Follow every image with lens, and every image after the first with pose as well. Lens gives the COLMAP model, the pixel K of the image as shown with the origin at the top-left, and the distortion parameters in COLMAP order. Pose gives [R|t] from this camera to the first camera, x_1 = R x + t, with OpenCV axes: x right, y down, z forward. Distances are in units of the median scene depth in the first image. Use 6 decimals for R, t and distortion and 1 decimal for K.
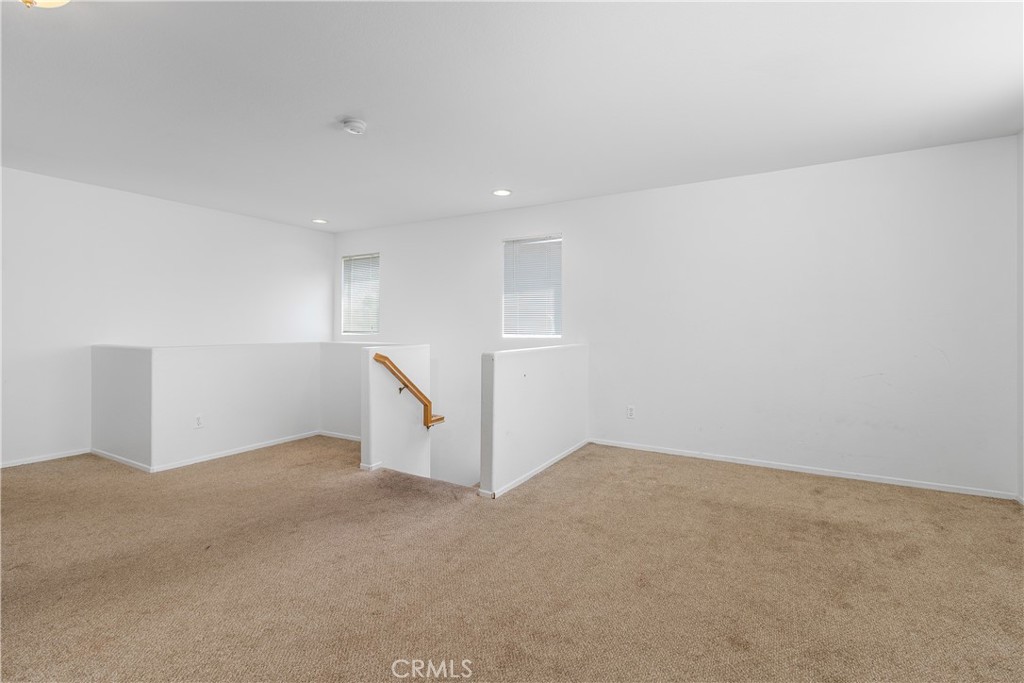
lens RADIAL K [[468.4, 0, 514.6], [0, 468.4, 332.2], [0, 0, 1]] dist [0.002941, -0.000591]
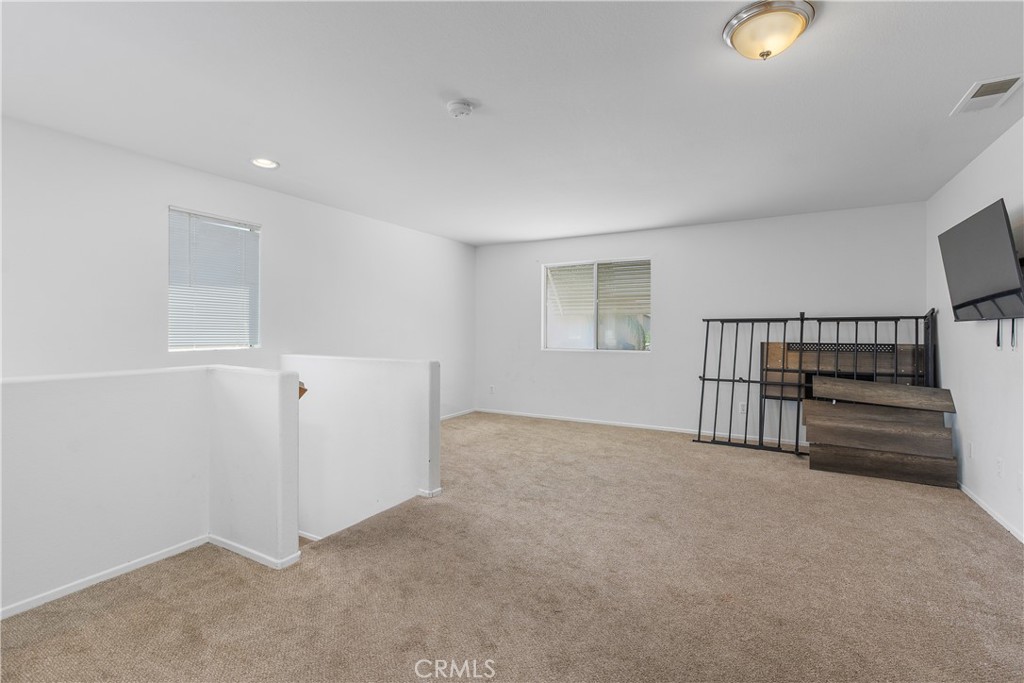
lens RADIAL K [[468.4, 0, 514.2], [0, 468.4, 344.7], [0, 0, 1]] dist [0.002941, -0.000591]
pose [[-0.009676, -0.036702, 0.999279, -1.211515], [0.014596, 0.999215, 0.036841, -0.028958], [-0.999847, 0.014942, -0.009132, 0.898374]]
